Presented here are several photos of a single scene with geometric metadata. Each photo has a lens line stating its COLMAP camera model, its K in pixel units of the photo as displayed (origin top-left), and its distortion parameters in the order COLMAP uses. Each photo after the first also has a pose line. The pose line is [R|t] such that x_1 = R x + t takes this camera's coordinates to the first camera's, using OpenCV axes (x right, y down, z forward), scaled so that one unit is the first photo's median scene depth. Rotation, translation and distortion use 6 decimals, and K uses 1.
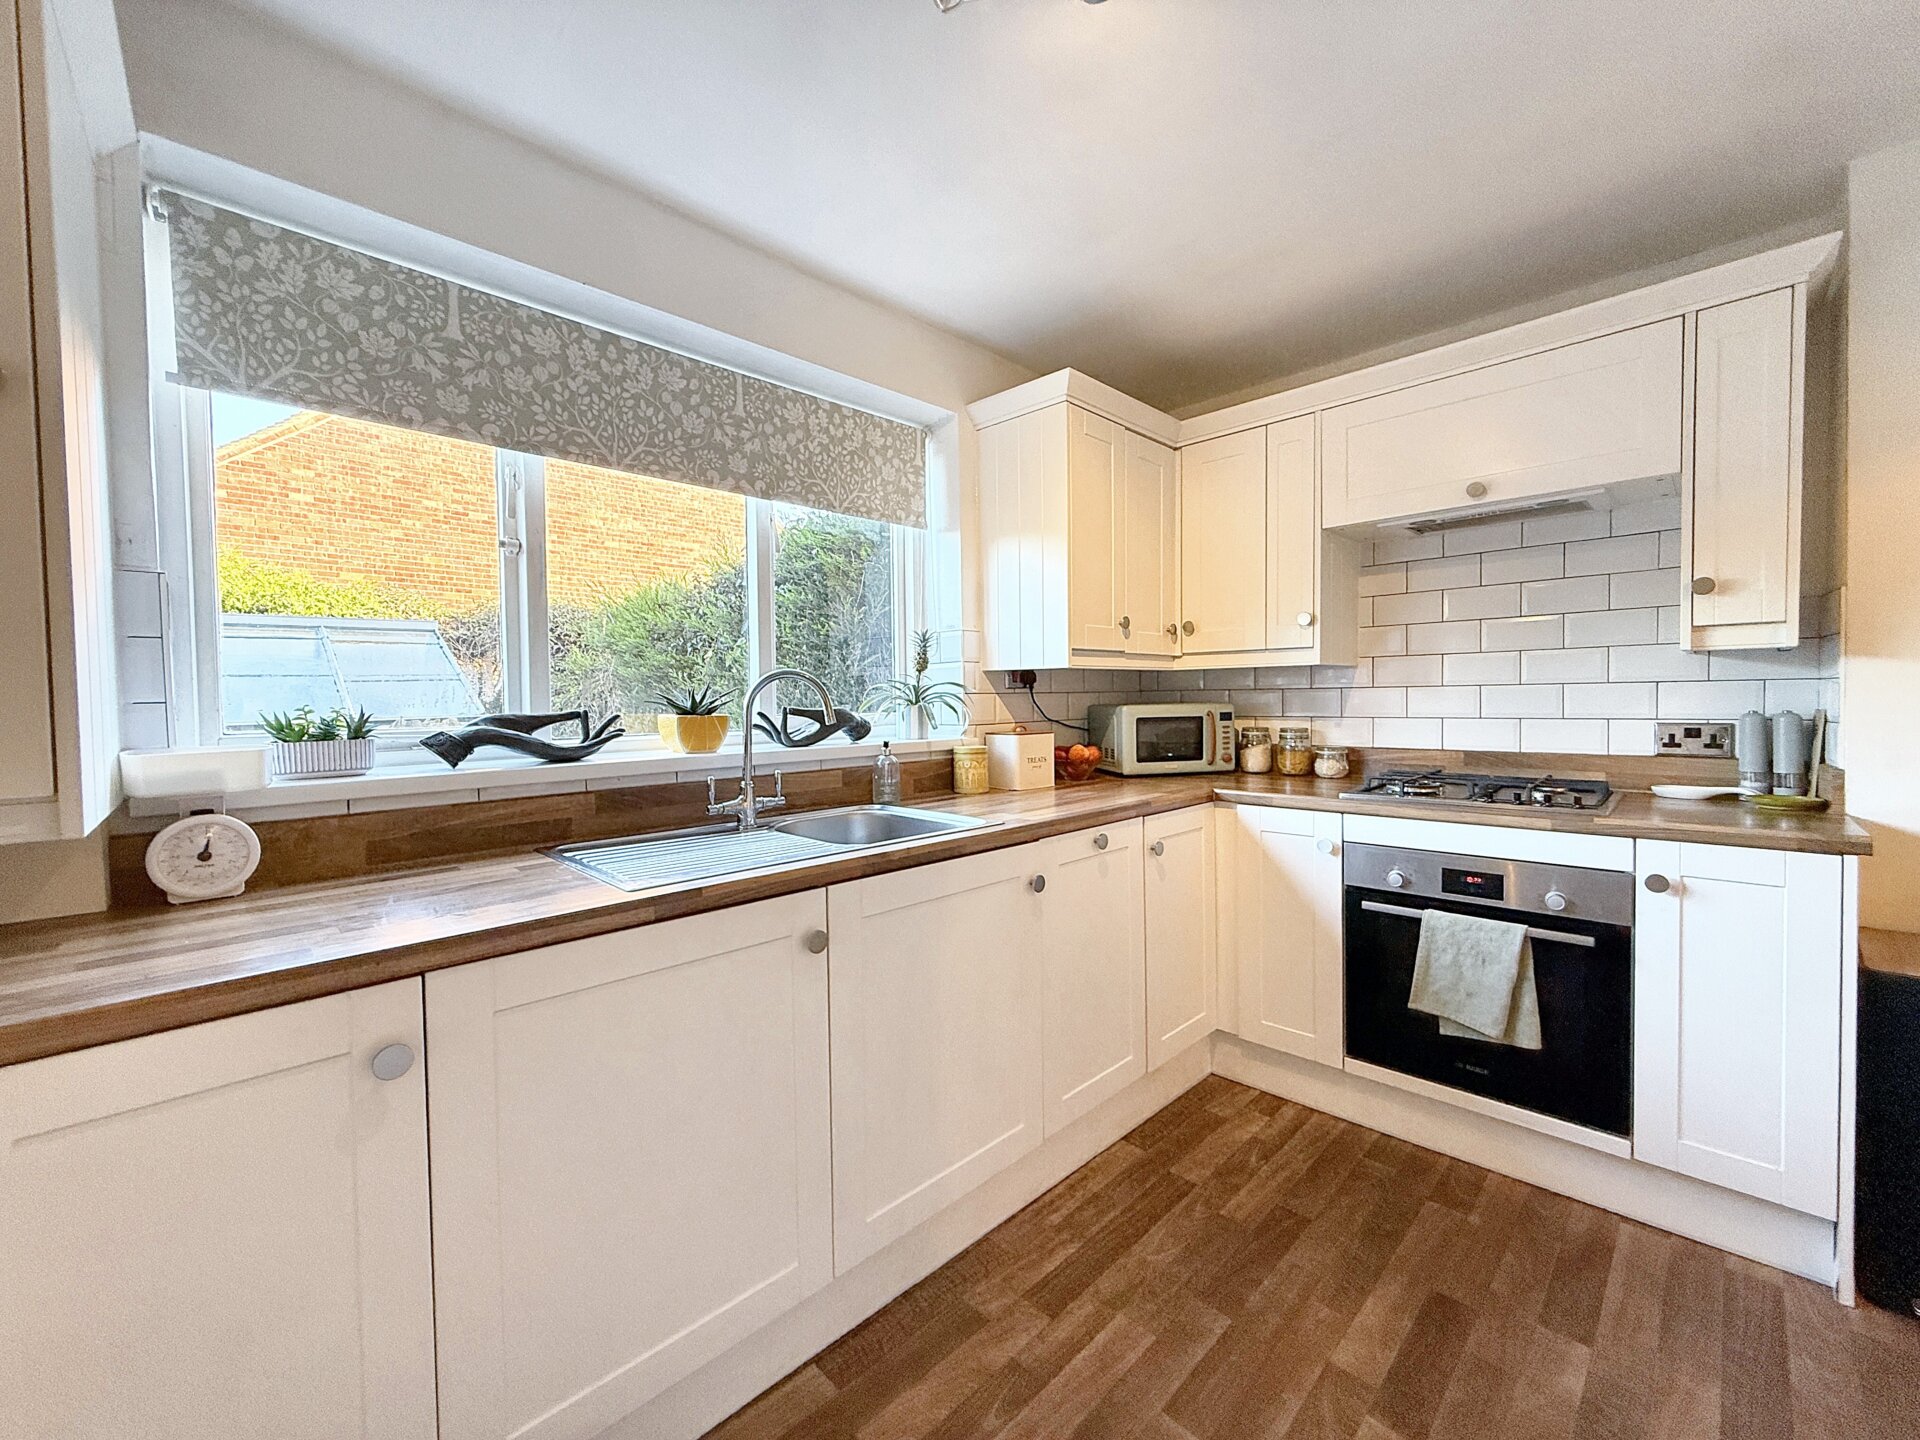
lens RADIAL K [[770.0, 0, 960.0], [0, 770.0, 720.0], [0, 0, 1]] dist [-0.002911, -0.000473]
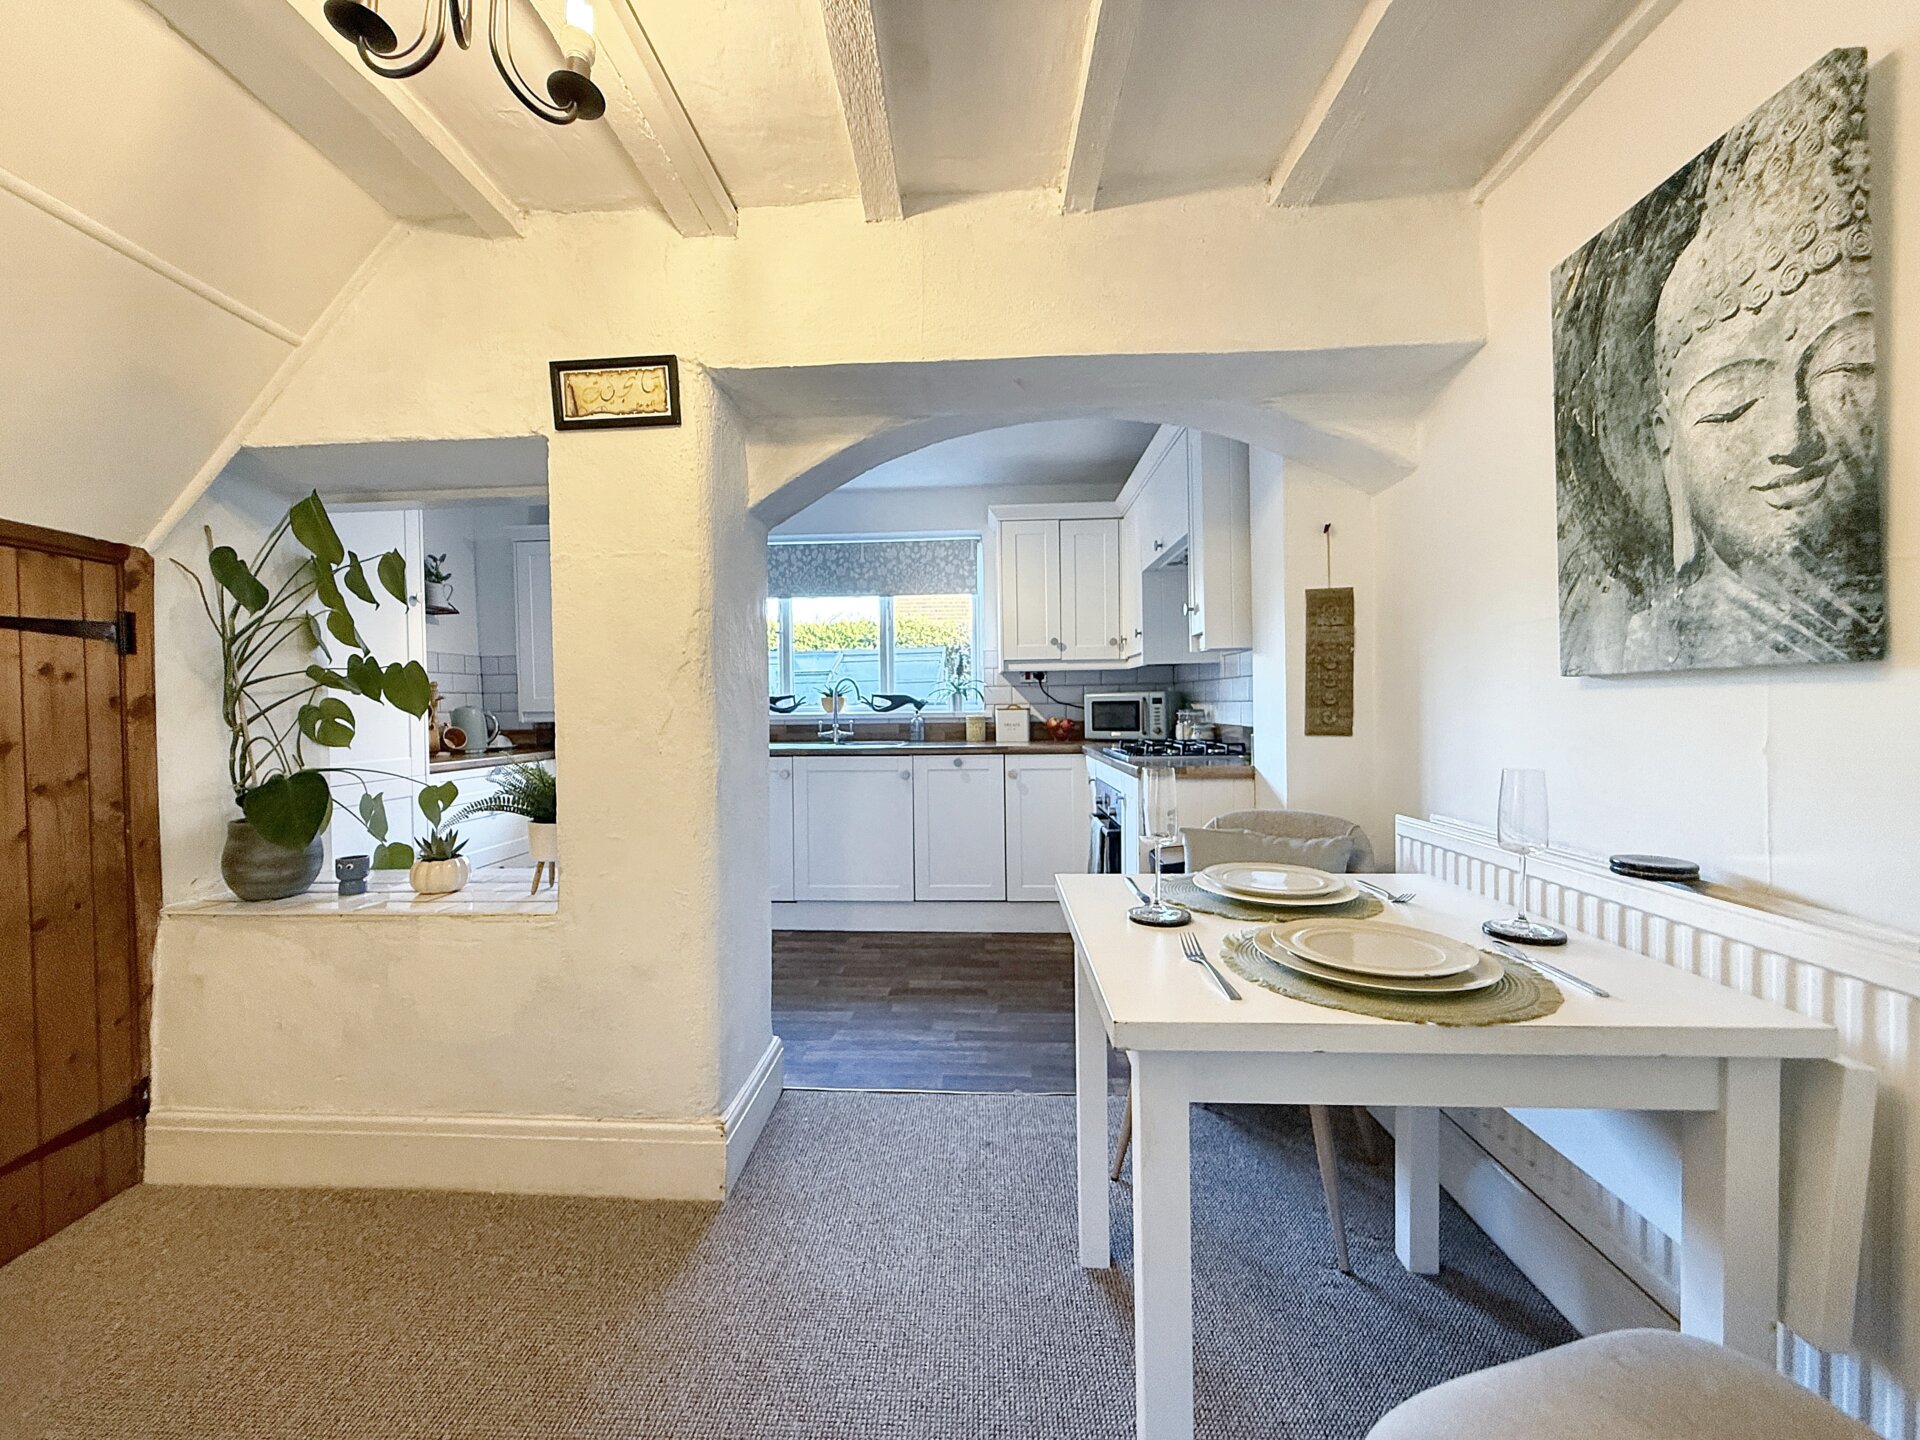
lens RADIAL K [[761.3, 0, 955.1], [0, 761.3, 717.3], [0, 0, 1]] dist [-0.001084, -0.000176]
pose [[0.677806, 0.020263, -0.734962, 1.511243], [-0.018337, 0.999775, 0.010653, 0.023608], [0.735012, 0.006257, 0.678025, -0.289220]]
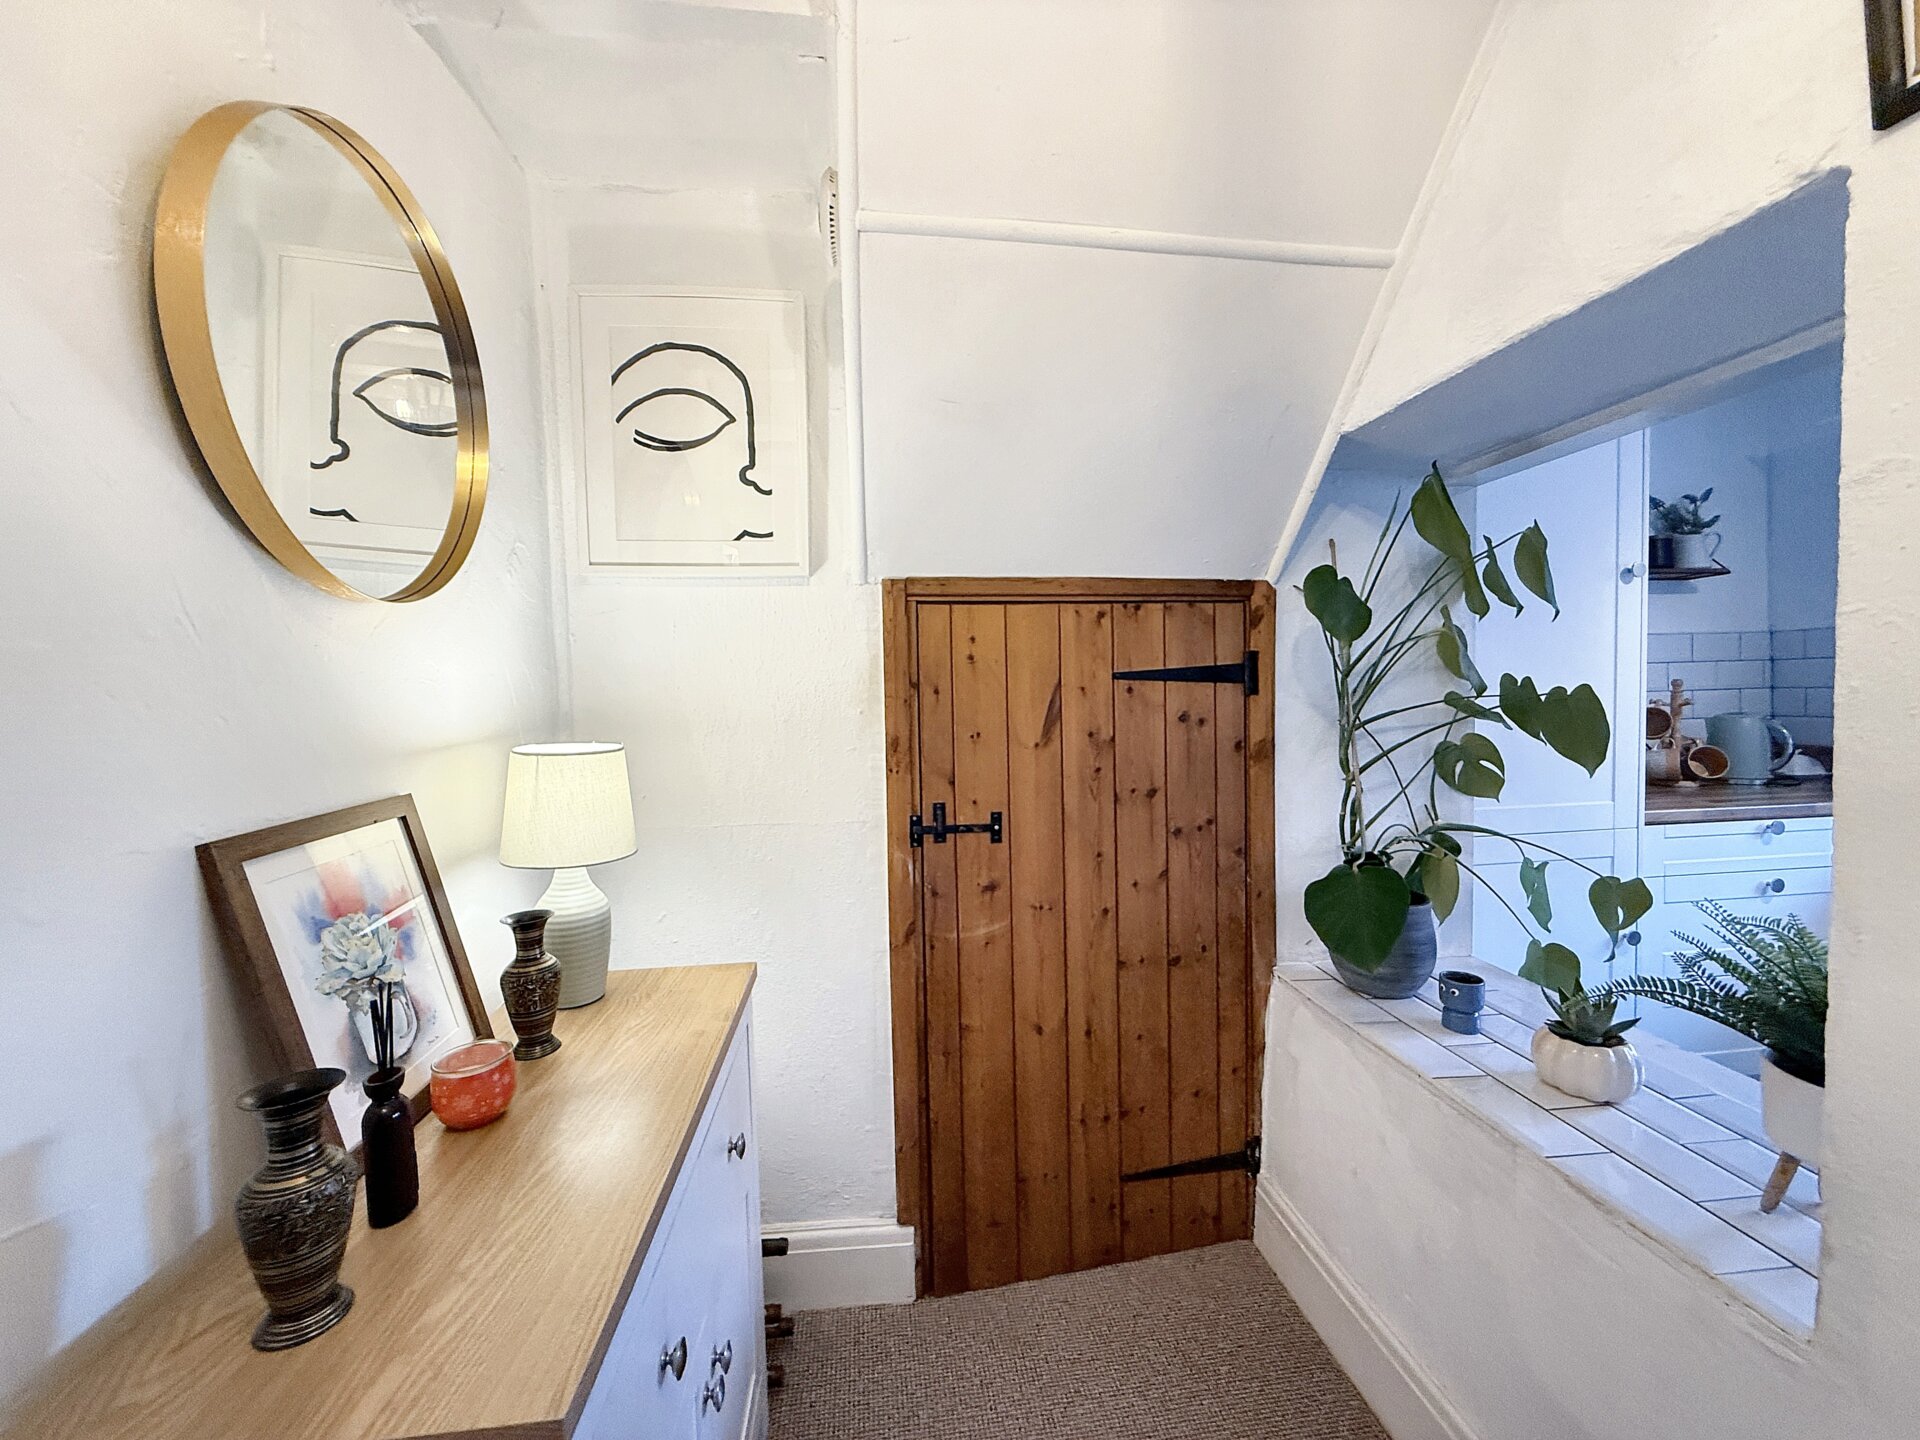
lens RADIAL K [[761.3, 0, 955.1], [0, 761.3, 717.3], [0, 0, 1]] dist [-0.001084, -0.000176]
pose [[-0.616051, 0.065868, -0.784947, 1.081765], [0.011560, 0.997146, 0.074602, -0.062873], [0.787621, 0.036884, -0.615055, -0.141511]]
